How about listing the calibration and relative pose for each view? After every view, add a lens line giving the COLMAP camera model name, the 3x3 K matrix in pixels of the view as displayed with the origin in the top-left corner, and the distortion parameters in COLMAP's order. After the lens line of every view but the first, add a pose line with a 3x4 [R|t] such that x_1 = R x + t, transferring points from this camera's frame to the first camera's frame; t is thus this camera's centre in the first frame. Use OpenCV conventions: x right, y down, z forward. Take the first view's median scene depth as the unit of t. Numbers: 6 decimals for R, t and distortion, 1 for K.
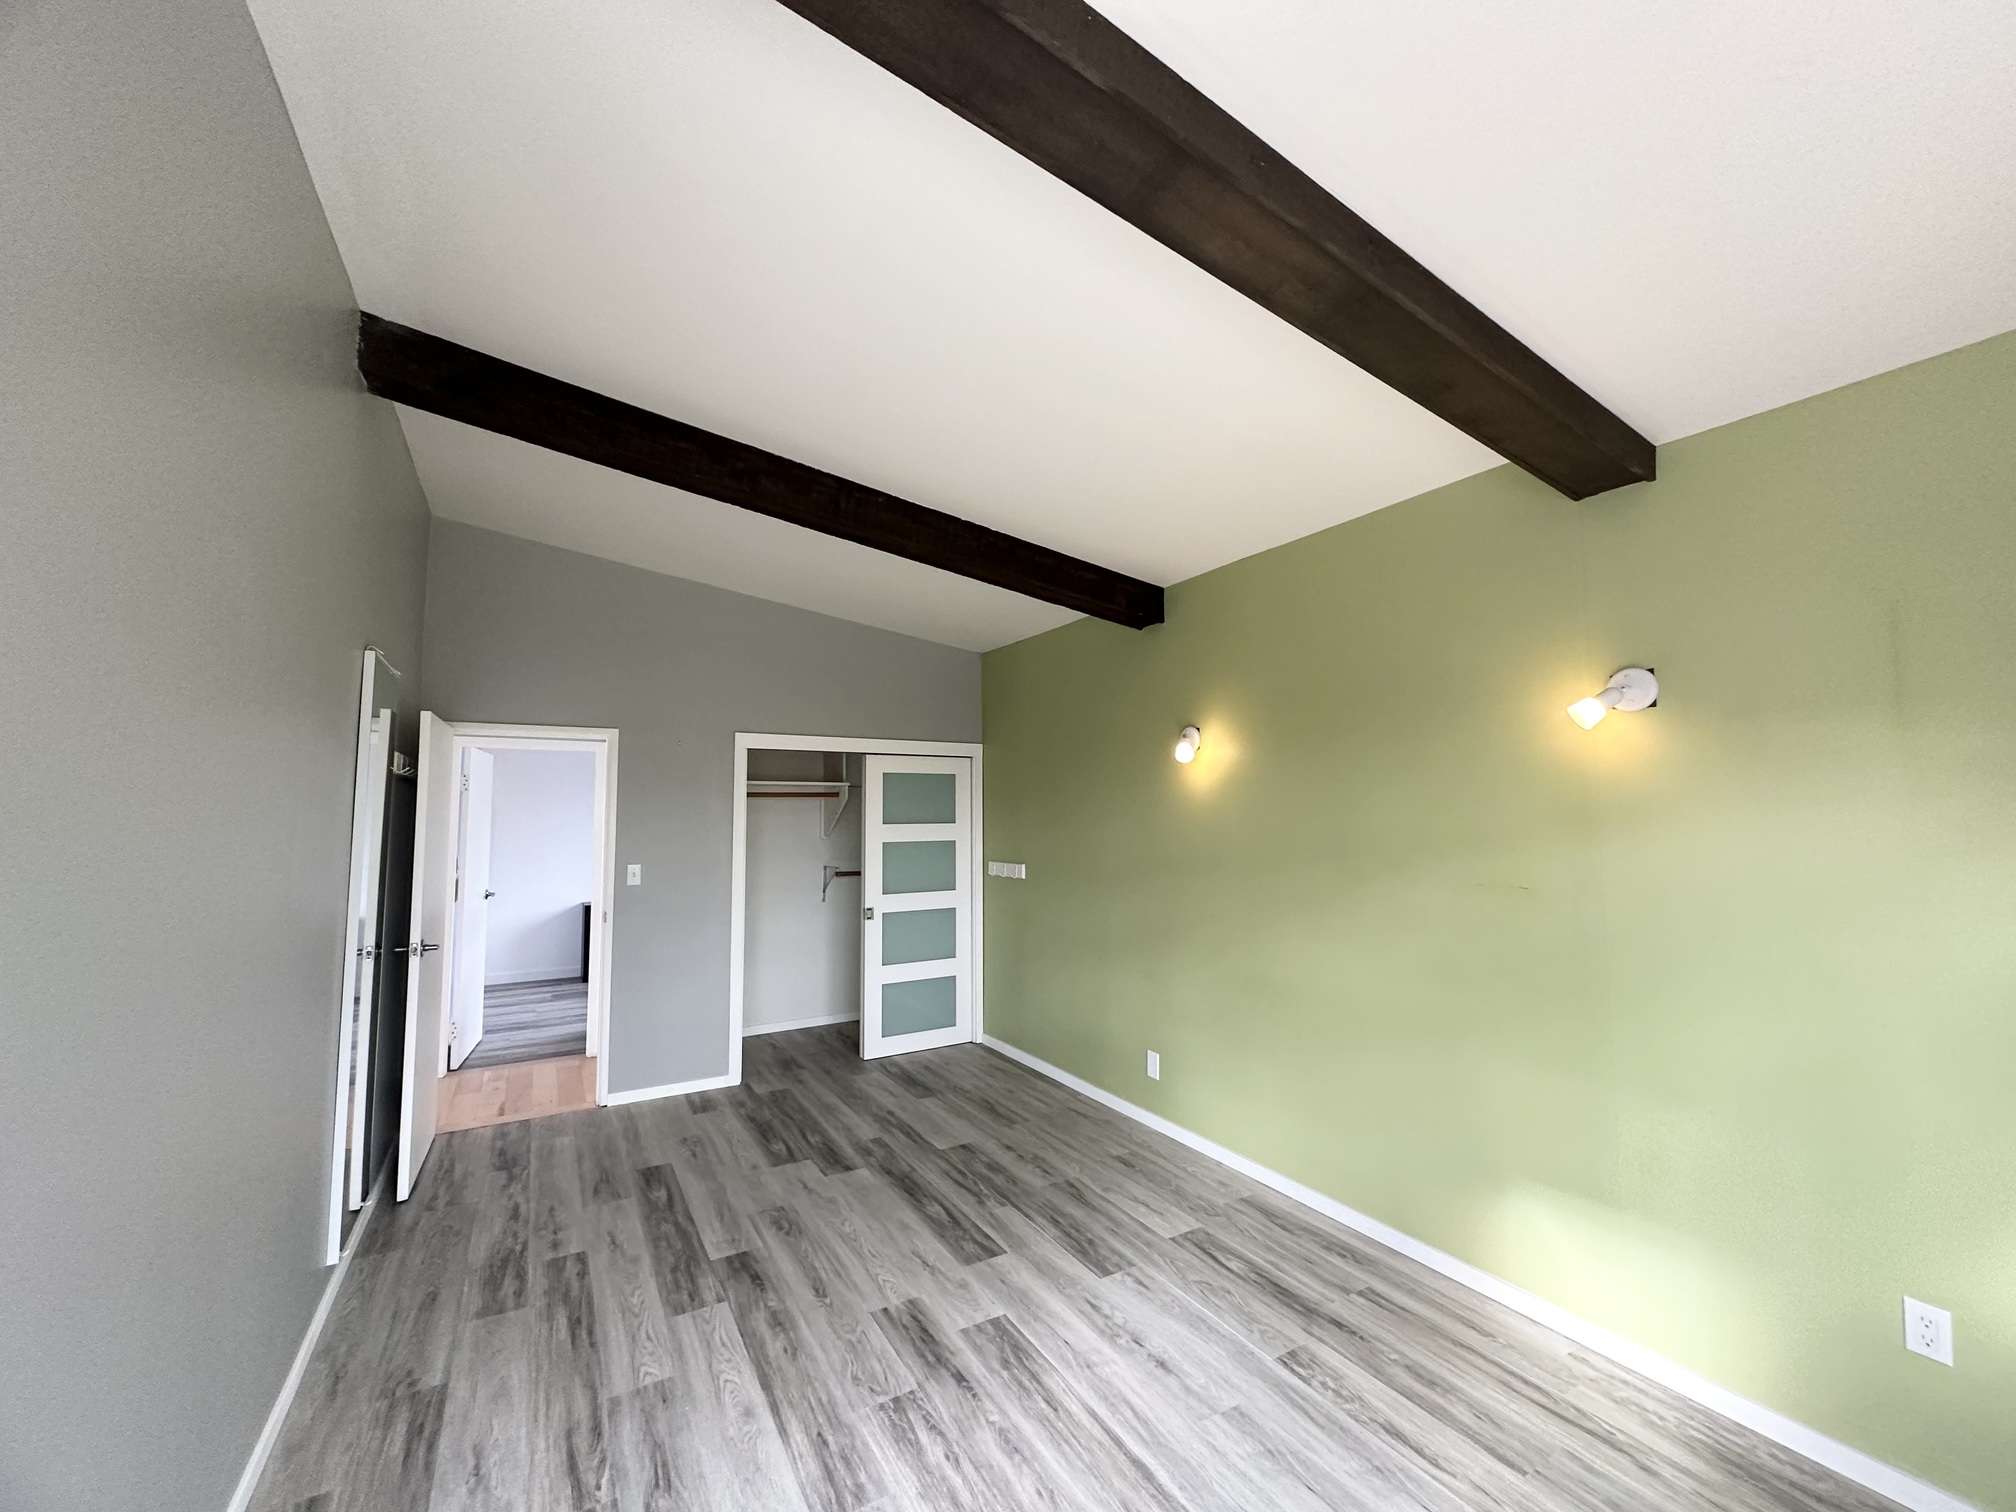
lens RADIAL K [[801.4, 0, 1012.1], [0, 801.4, 763.4], [0, 0, 1]] dist [-0.000557, 0.000687]
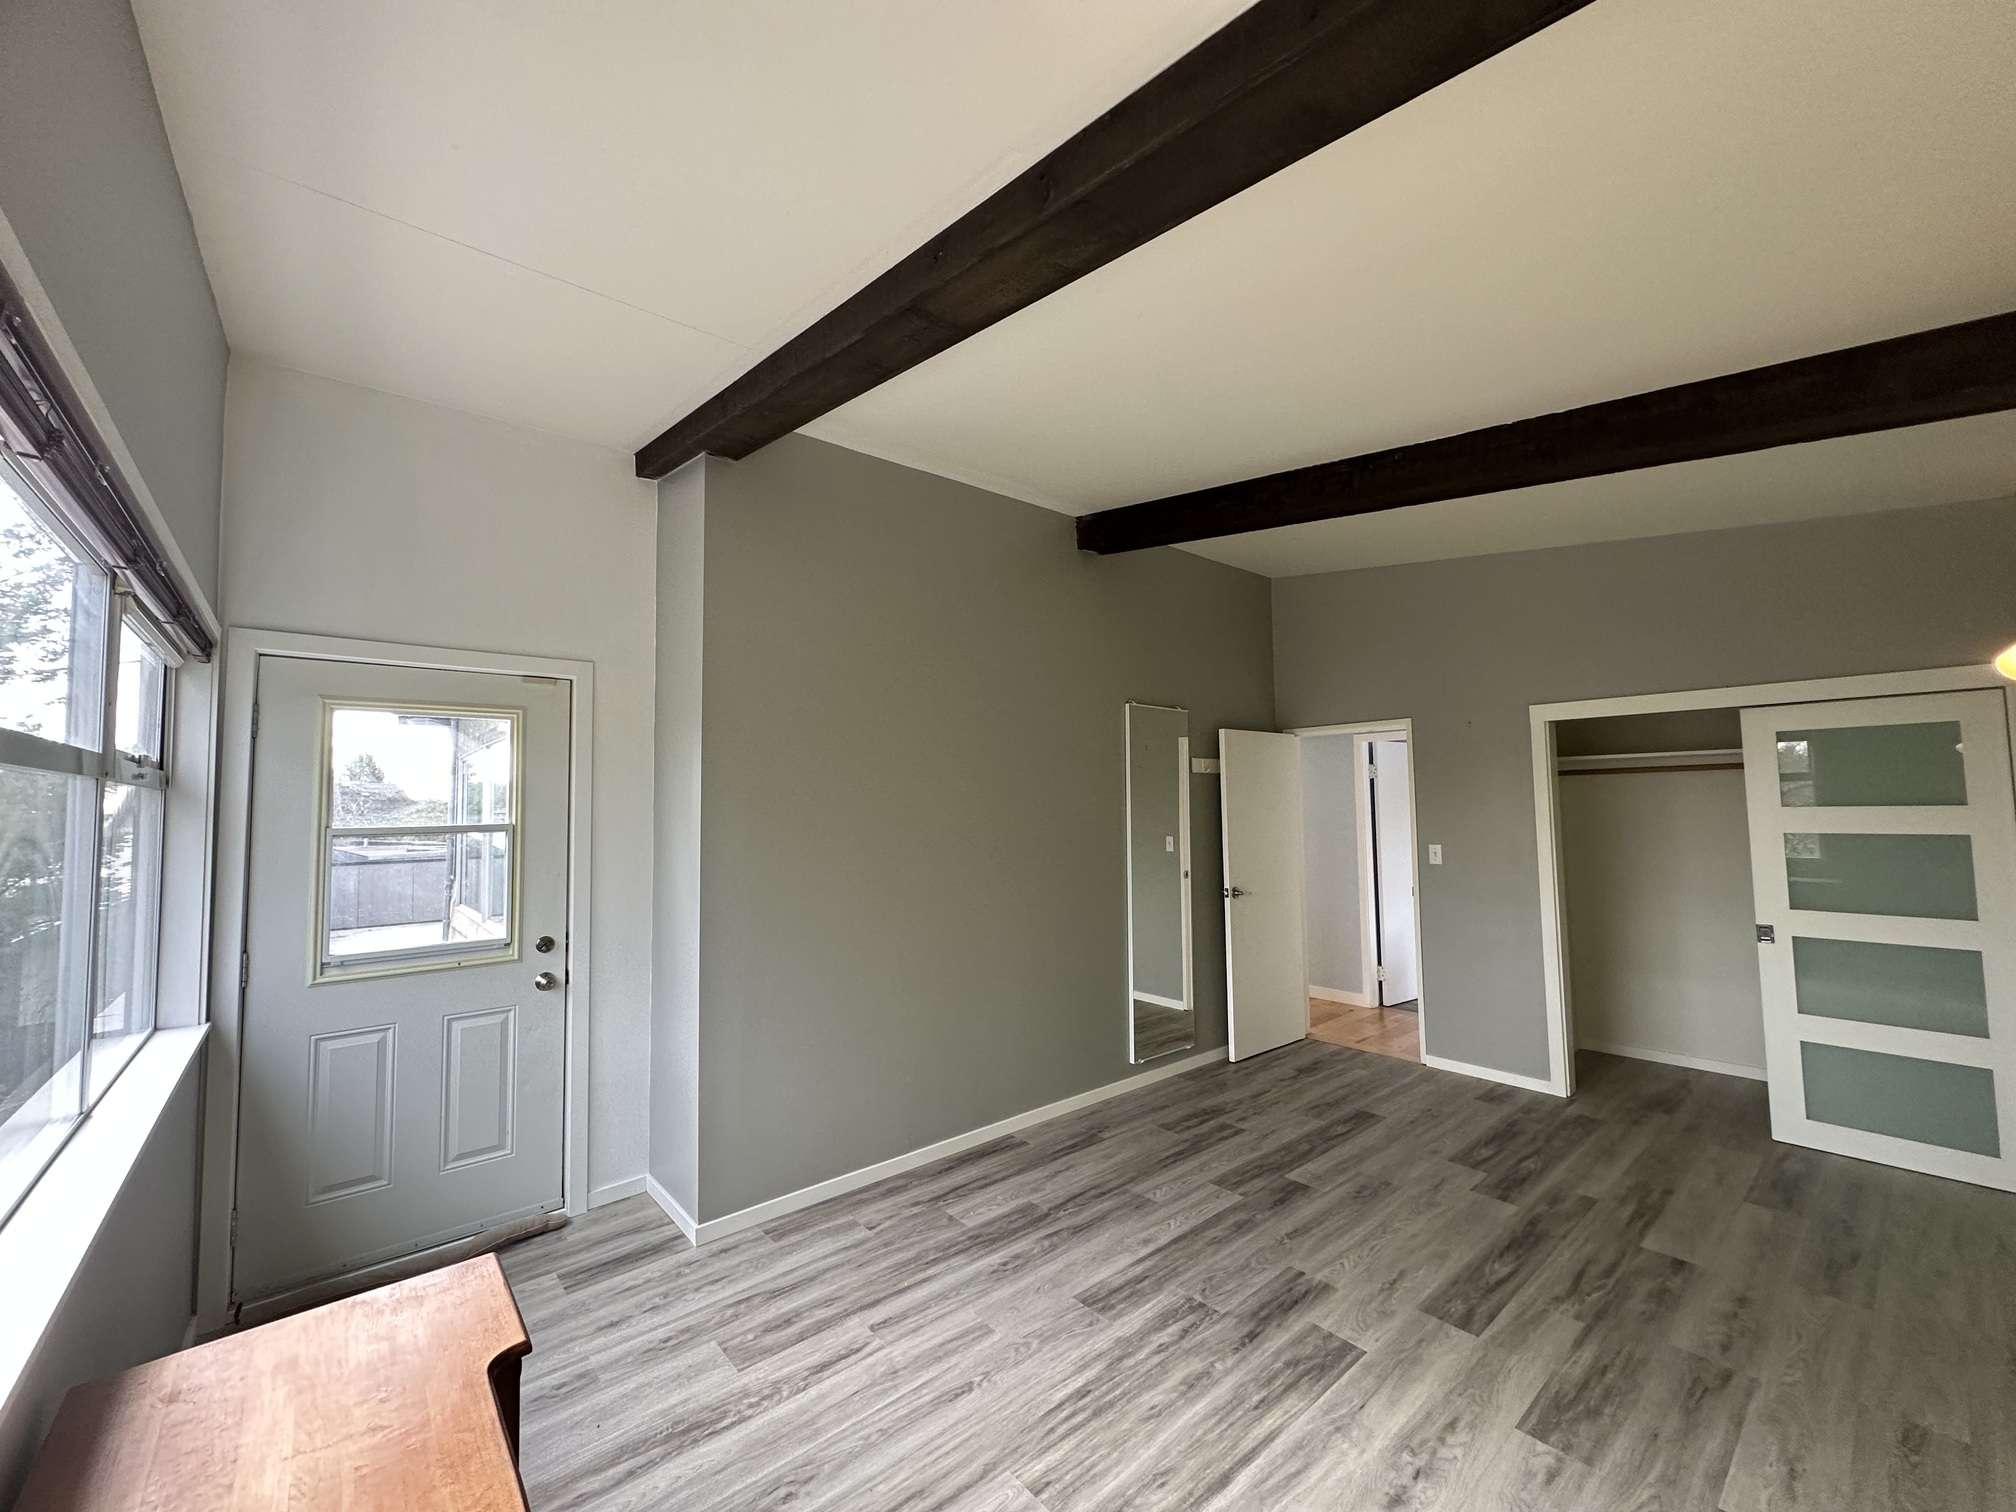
lens RADIAL K [[801.4, 0, 1010.8], [0, 801.4, 753.7], [0, 0, 1]] dist [-0.000557, 0.000687]
pose [[0.173795, -0.060591, -0.982916, 0.700076], [0.078544, 0.995779, -0.047496, 0.019631], [0.981645, -0.068948, 0.177820, 0.400715]]
